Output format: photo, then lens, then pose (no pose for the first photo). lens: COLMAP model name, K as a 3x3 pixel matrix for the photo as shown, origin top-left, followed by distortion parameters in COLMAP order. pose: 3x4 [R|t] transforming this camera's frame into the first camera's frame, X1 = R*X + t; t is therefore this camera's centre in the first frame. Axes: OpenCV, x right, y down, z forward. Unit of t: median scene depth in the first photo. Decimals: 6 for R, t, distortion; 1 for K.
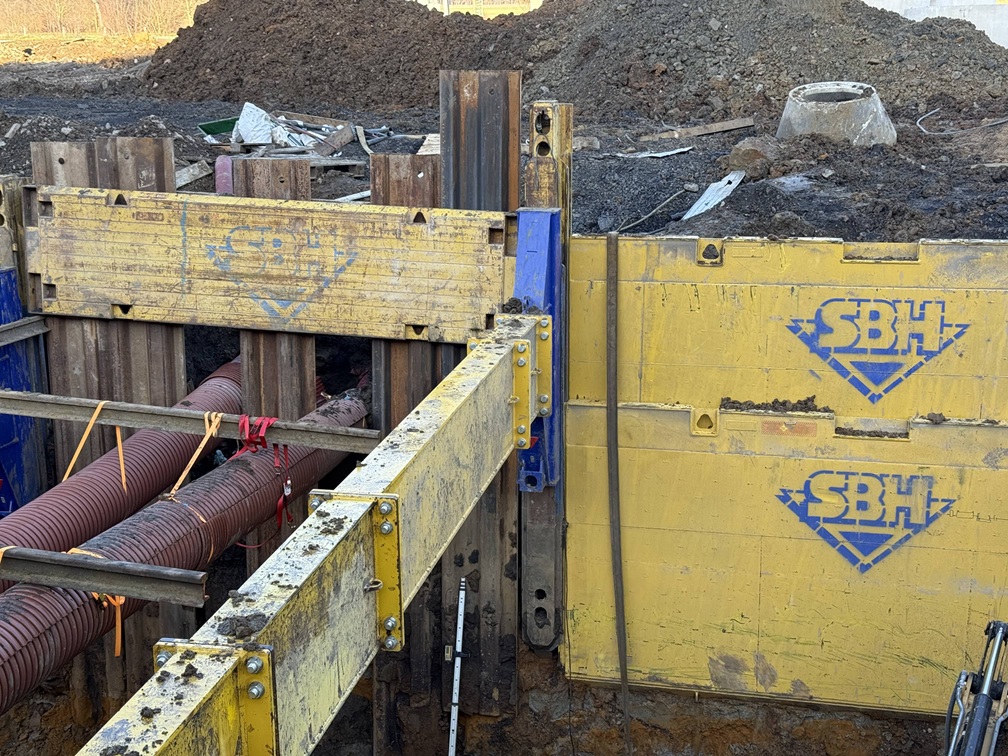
lens RADIAL K [[1399.2, 0, 502.0], [0, 1399.2, 382.6], [0, 0, 1]] dist [0.139368, 0.000000]
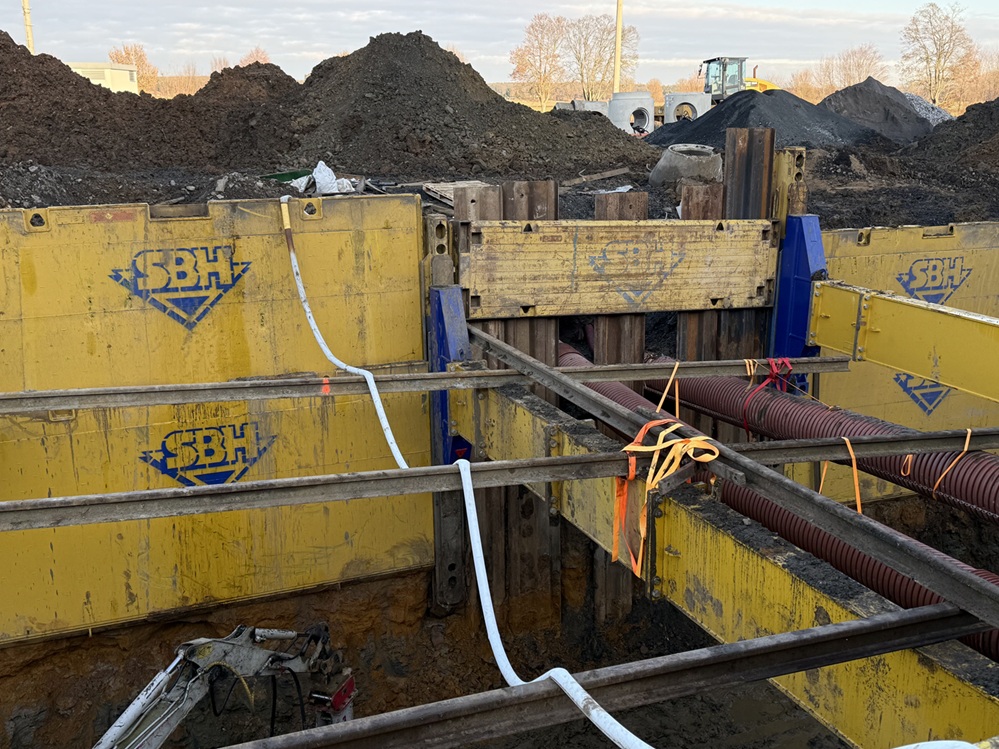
lens RADIAL K [[1074.6, 0, 500.1], [0, 1074.6, 376.9], [0, 0, 1]] dist [0.056763, 0.000000]
pose [[0.819407, -0.130621, 0.558131, -0.893121], [0.121393, 0.991149, 0.053742, -0.047744], [-0.560210, 0.023717, 0.828011, 0.177461]]
